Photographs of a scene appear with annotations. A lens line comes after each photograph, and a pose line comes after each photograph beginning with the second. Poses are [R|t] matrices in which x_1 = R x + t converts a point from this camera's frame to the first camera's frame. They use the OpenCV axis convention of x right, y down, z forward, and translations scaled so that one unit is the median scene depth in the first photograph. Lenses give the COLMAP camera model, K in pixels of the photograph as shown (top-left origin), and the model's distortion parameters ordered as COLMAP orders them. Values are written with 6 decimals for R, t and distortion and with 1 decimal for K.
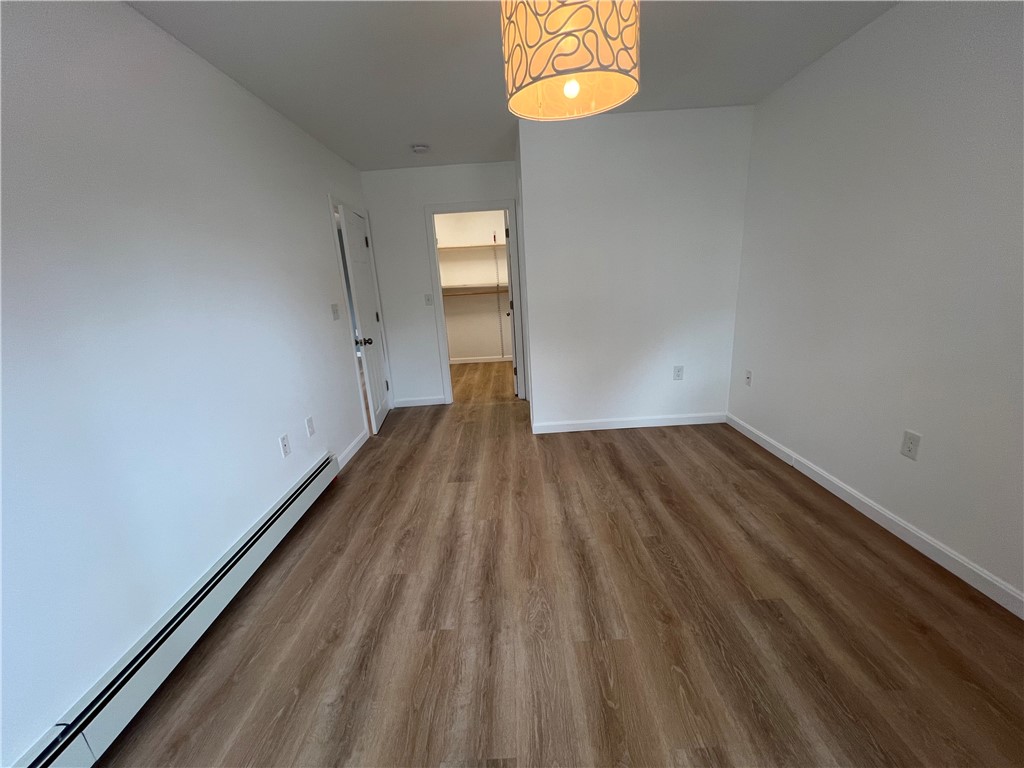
lens RADIAL K [[408.9, 0, 511.4], [0, 408.9, 382.0], [0, 0, 1]] dist [-0.001523, 0.000895]
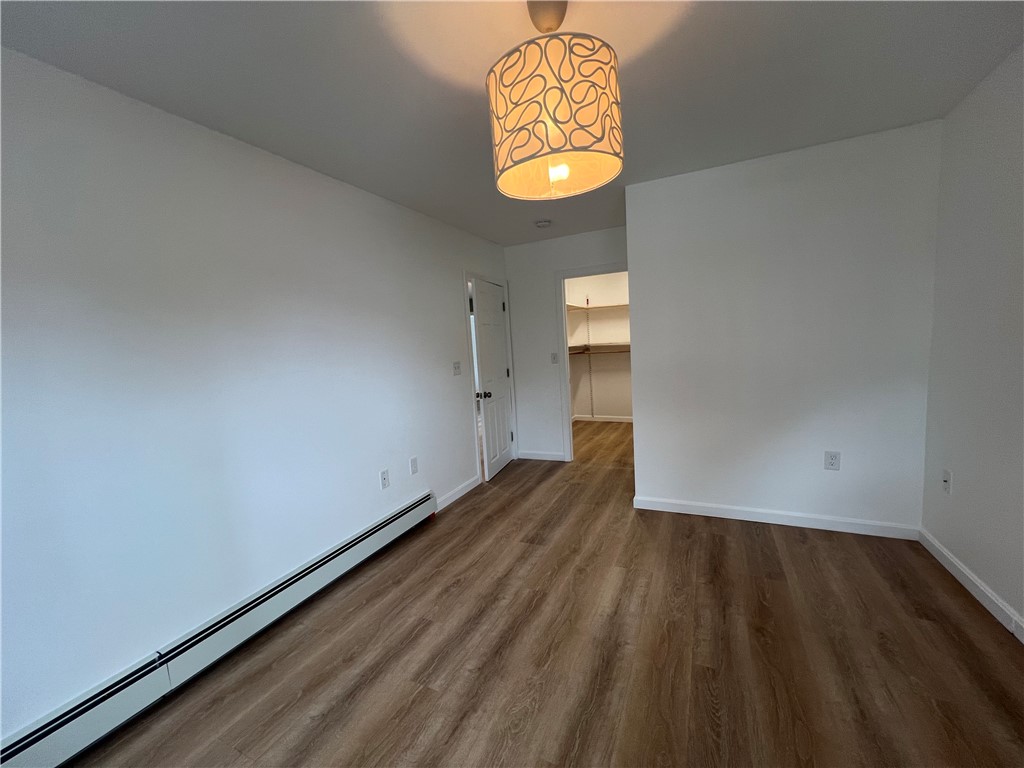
lens RADIAL K [[408.9, 0, 510.6], [0, 408.9, 382.1], [0, 0, 1]] dist [-0.001523, 0.000895]
pose [[0.897287, 0.046617, -0.438979, 0.288285], [-0.102718, 0.989162, -0.104916, -0.036903], [0.429331, 0.139231, 0.892351, 0.057805]]
